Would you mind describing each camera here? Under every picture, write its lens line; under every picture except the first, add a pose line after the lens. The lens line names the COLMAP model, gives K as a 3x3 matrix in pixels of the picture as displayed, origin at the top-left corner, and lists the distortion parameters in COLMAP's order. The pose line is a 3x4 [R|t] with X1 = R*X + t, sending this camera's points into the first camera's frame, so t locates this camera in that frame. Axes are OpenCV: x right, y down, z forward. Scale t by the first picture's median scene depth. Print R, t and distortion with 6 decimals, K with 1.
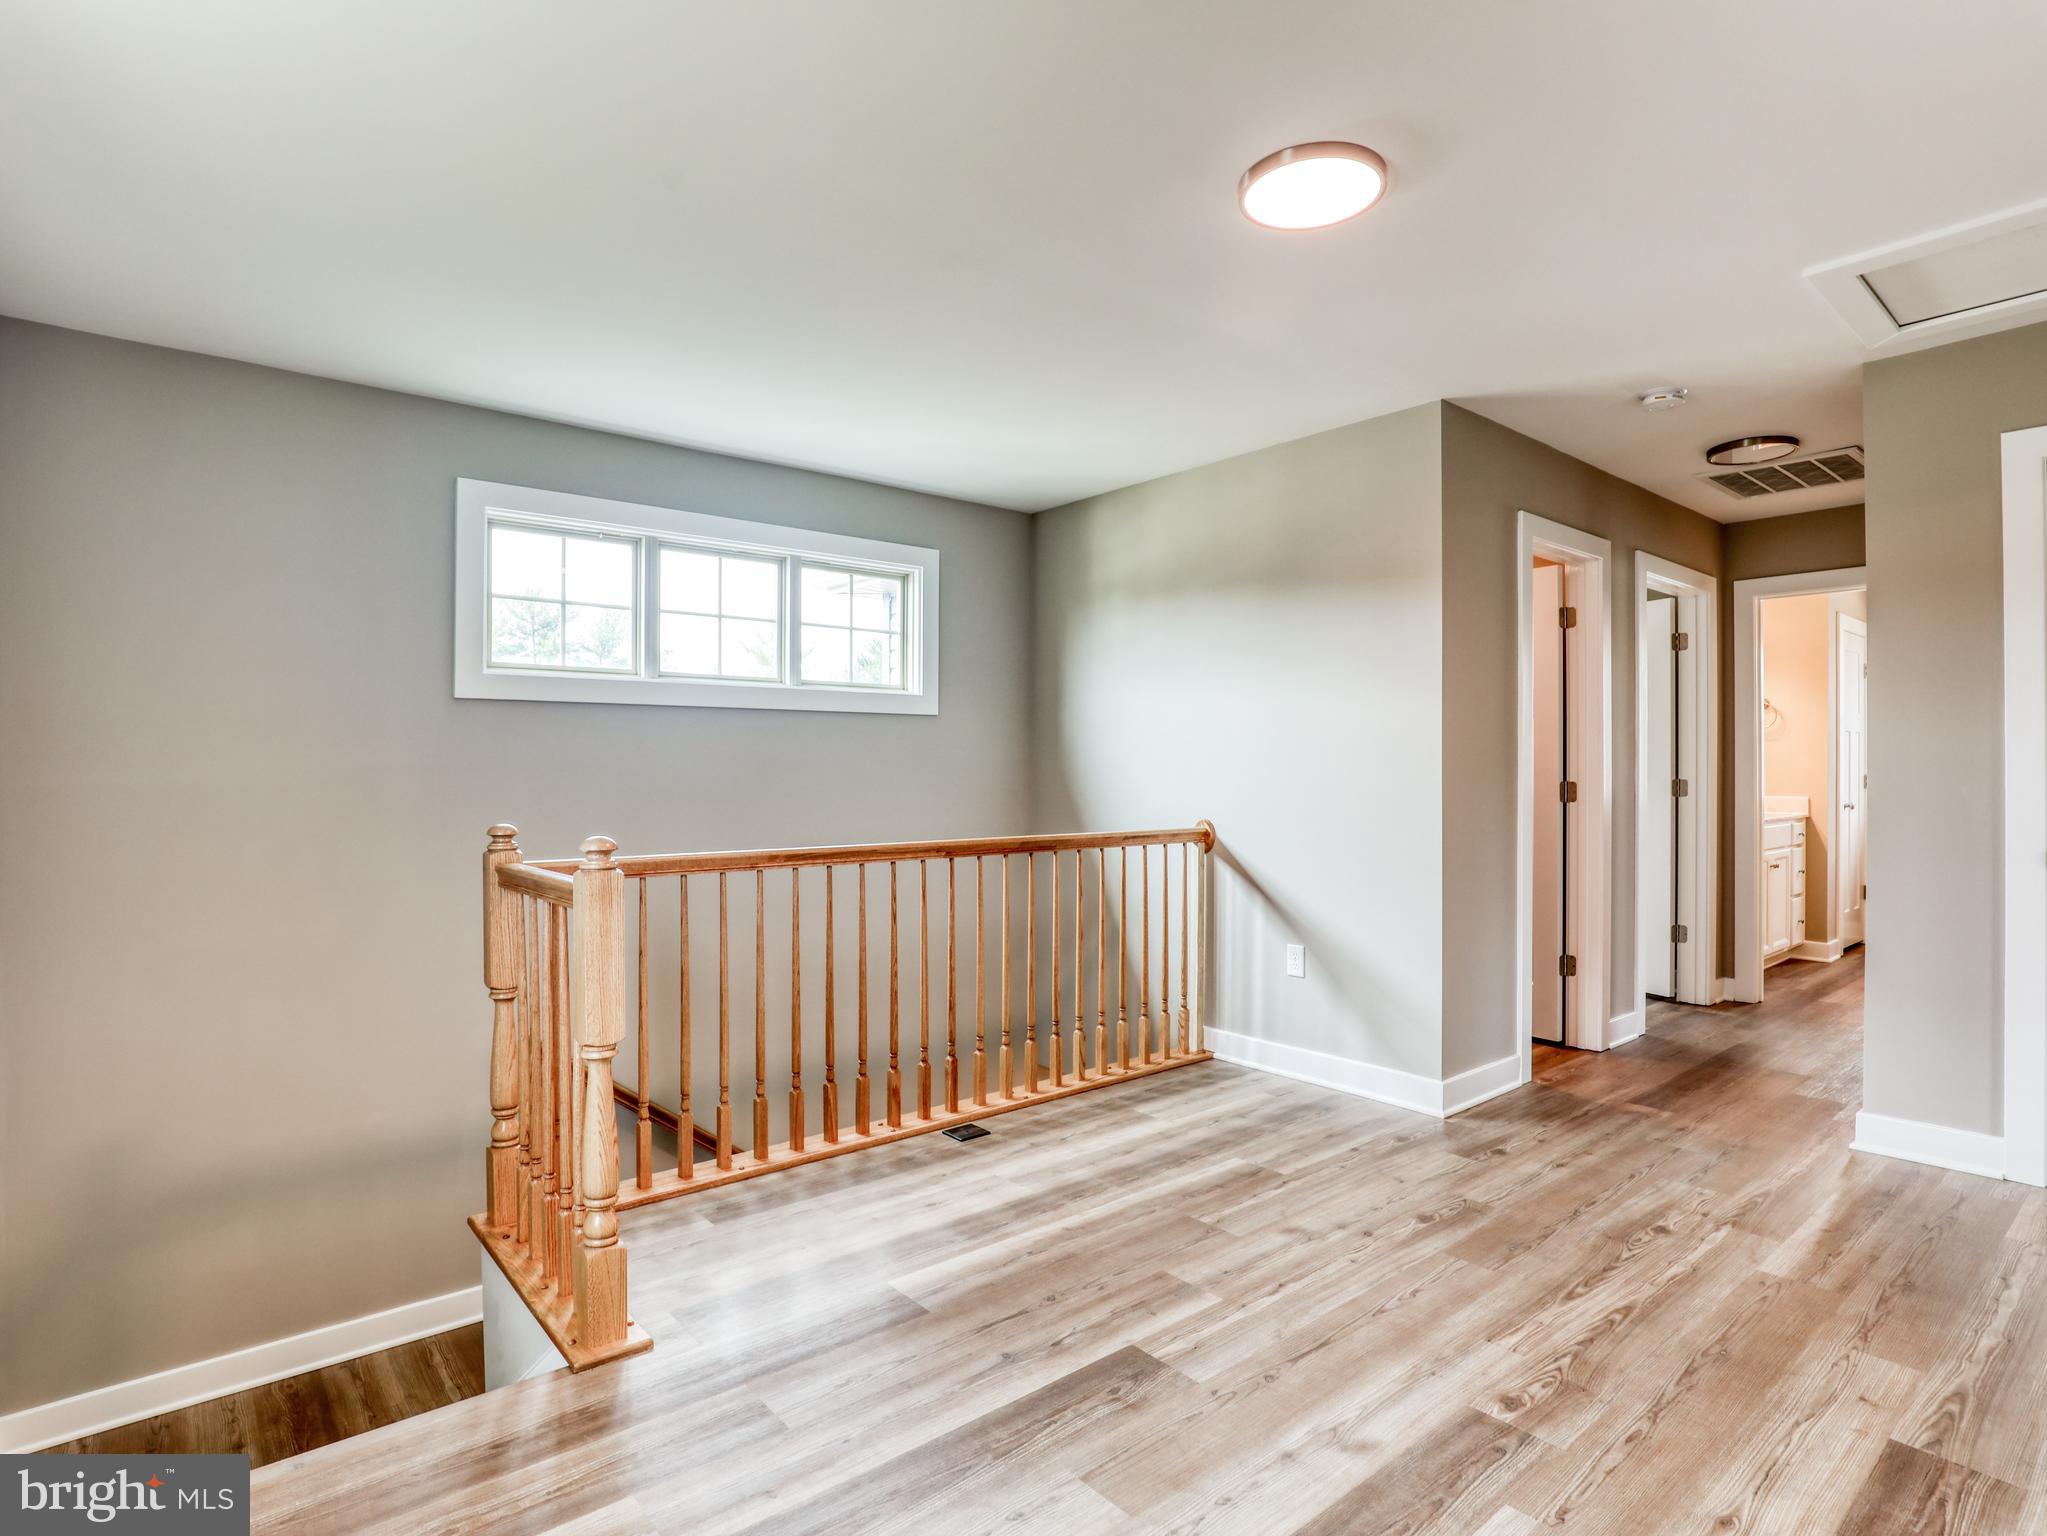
lens RADIAL K [[1063.3, 0, 1022.9], [0, 1063.3, 762.0], [0, 0, 1]] dist [0.001156, -0.000398]
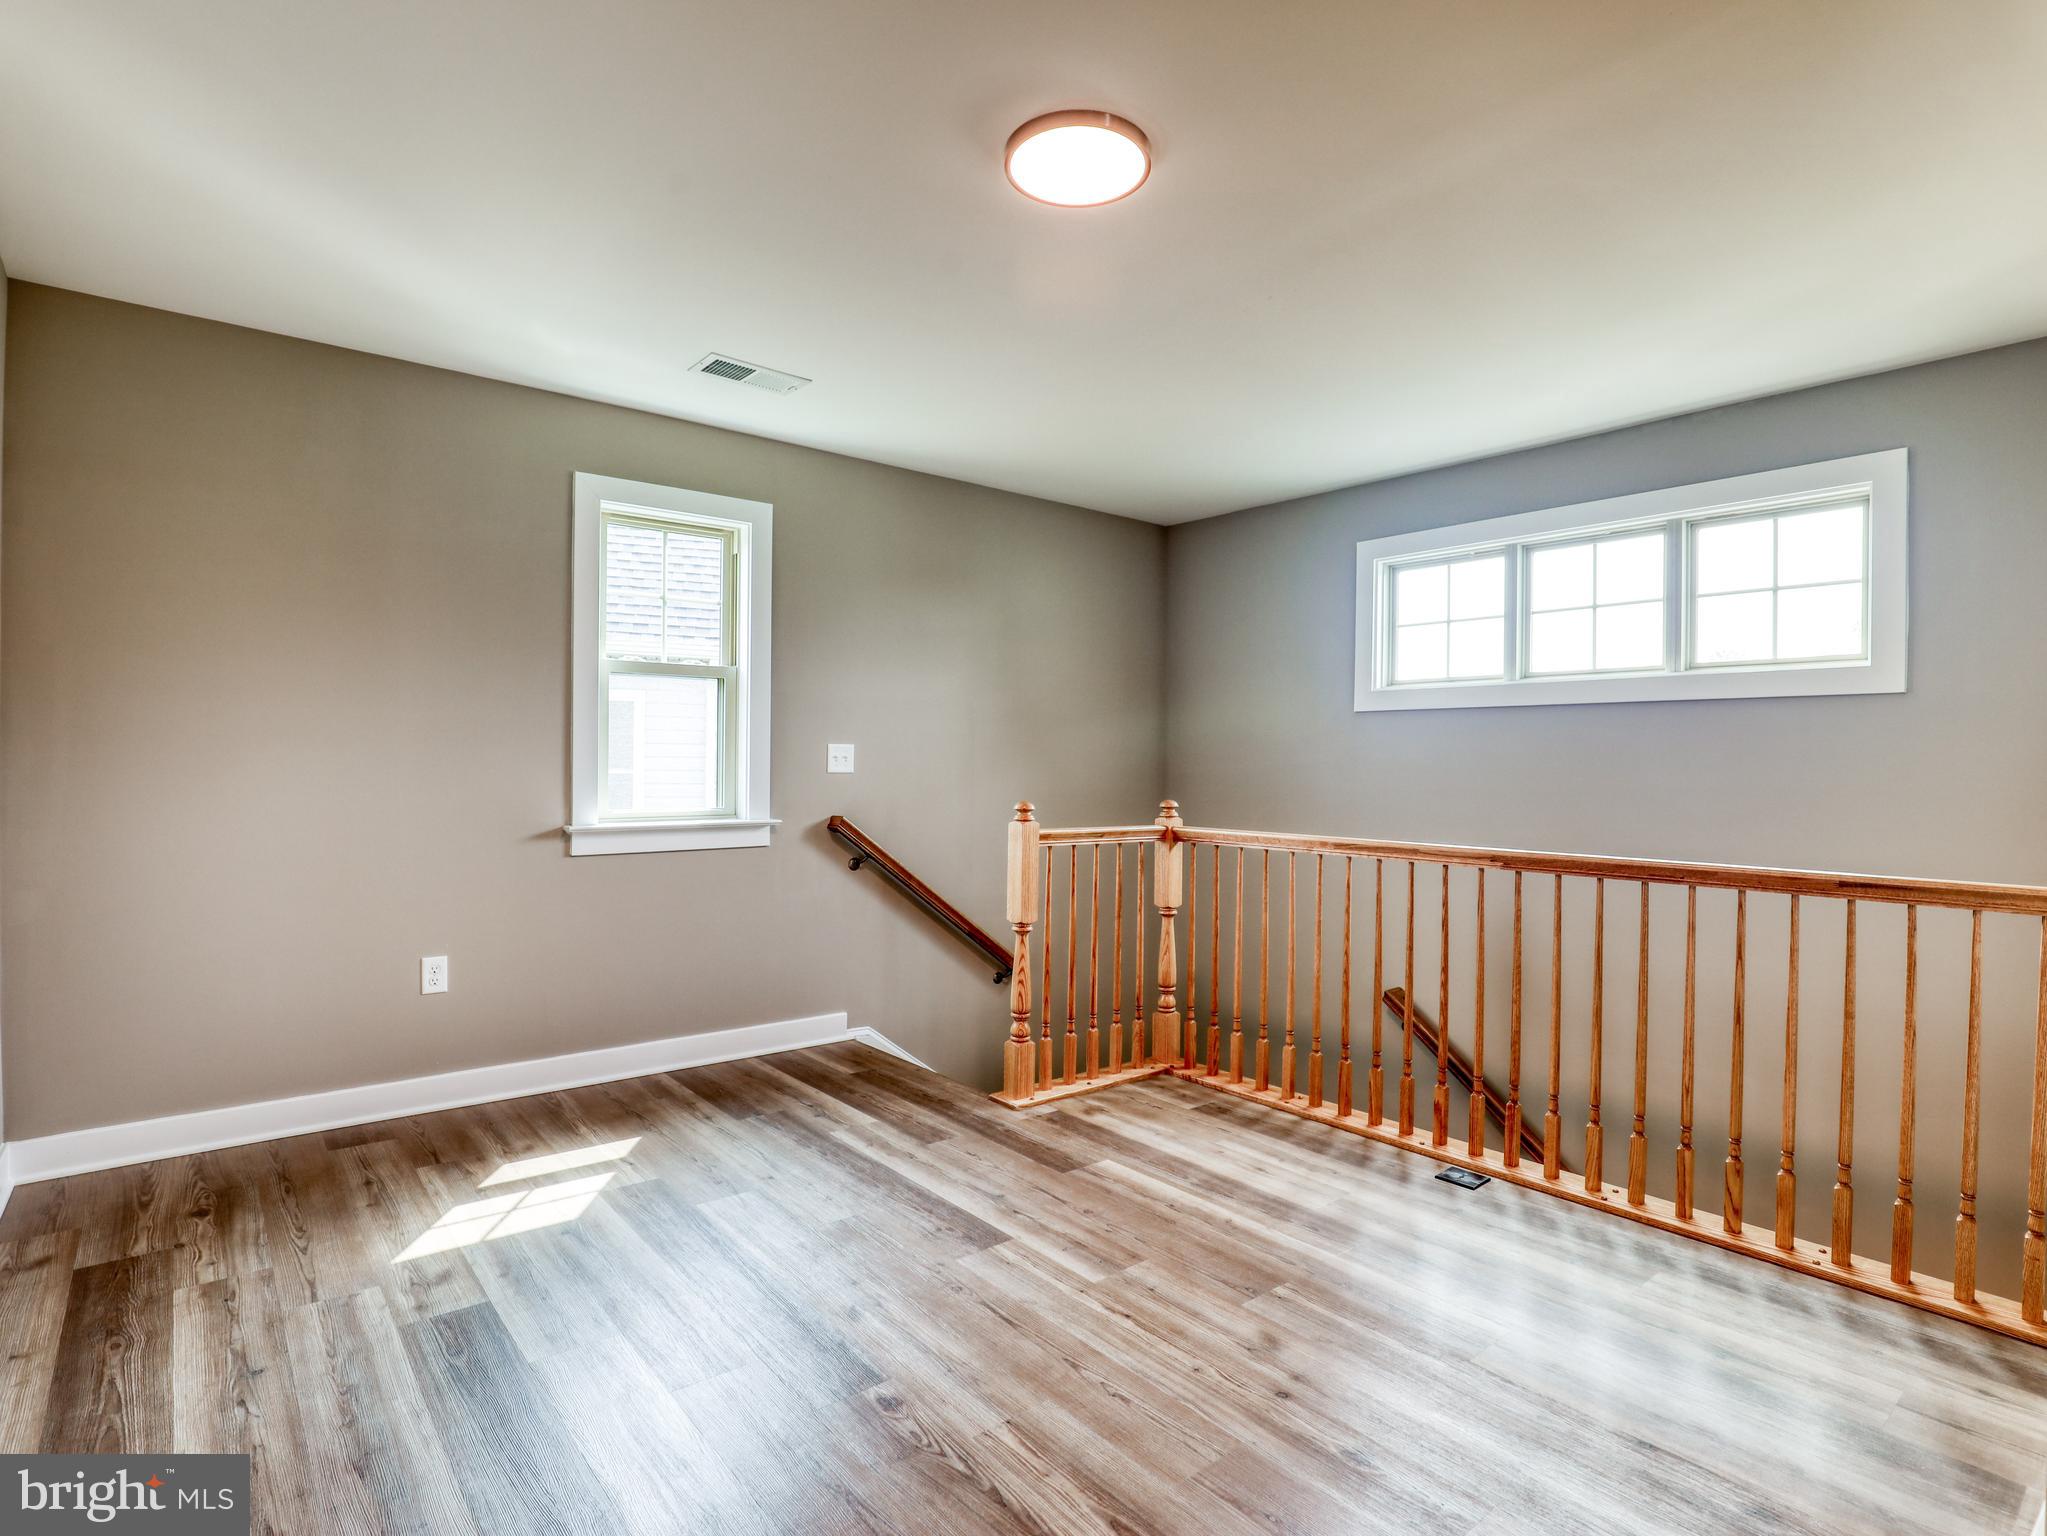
lens RADIAL K [[1047.6, 0, 1031.8], [0, 1047.6, 770.7], [0, 0, 1]] dist [-0.049772, 0.010389]
pose [[0.001440, 0.008385, -0.999964, 0.712036], [-0.005842, 0.999948, 0.008376, 0.004352], [0.999982, 0.005829, 0.001489, 0.567457]]
